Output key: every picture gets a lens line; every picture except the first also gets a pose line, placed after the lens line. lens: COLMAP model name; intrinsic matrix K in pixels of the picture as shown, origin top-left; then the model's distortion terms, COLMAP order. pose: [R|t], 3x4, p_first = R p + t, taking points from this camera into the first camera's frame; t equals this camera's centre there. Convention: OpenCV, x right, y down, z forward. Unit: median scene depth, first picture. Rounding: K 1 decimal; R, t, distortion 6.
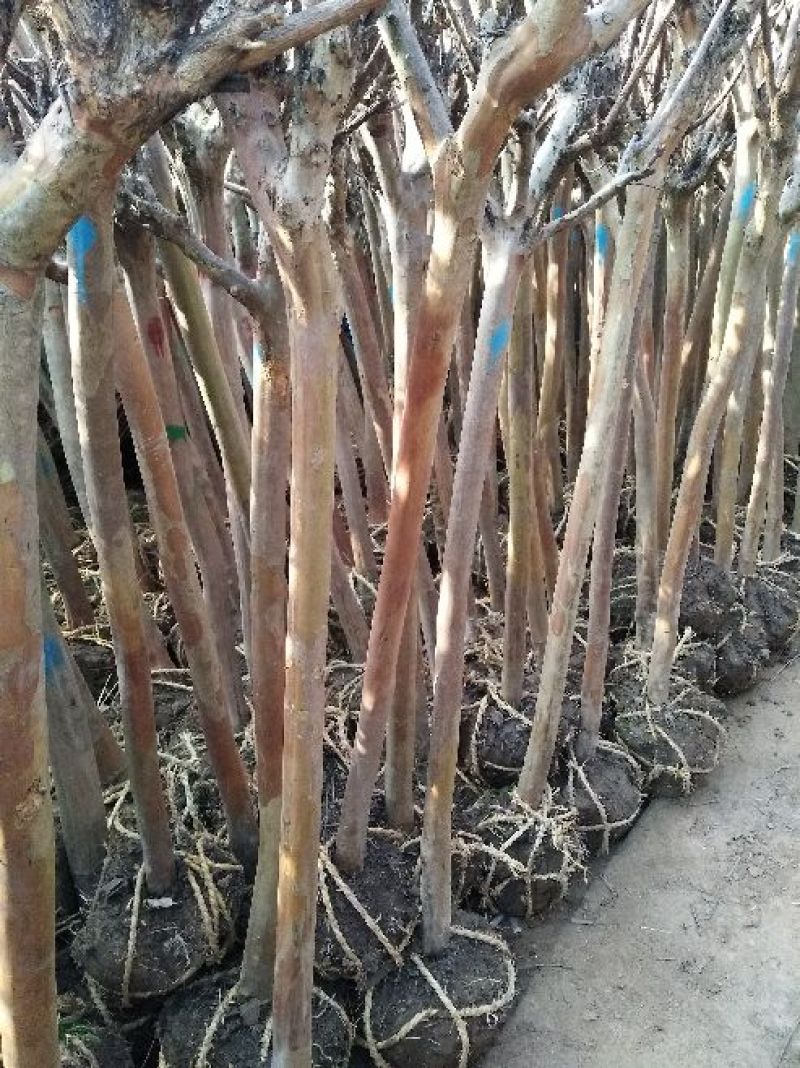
lens RADIAL K [[802.3, 0, 396.9], [0, 802.3, 534.1], [0, 0, 1]] dist [0.098541, -0.131052]
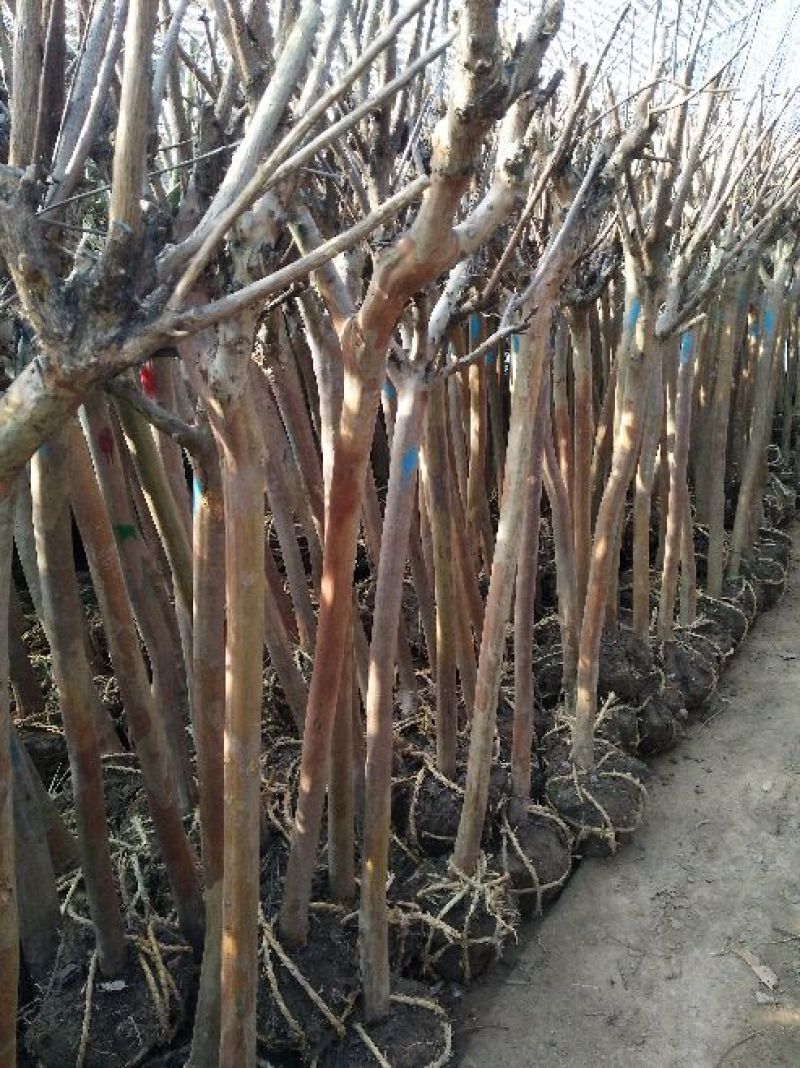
lens RADIAL K [[802.3, 0, 396.9], [0, 802.3, 534.1], [0, 0, 1]] dist [0.098541, -0.131052]
pose [[0.998038, -0.027193, 0.056390, 0.029593], [0.031133, 0.997047, -0.070205, -0.041116], [-0.054314, 0.071823, 0.995937, -0.102413]]
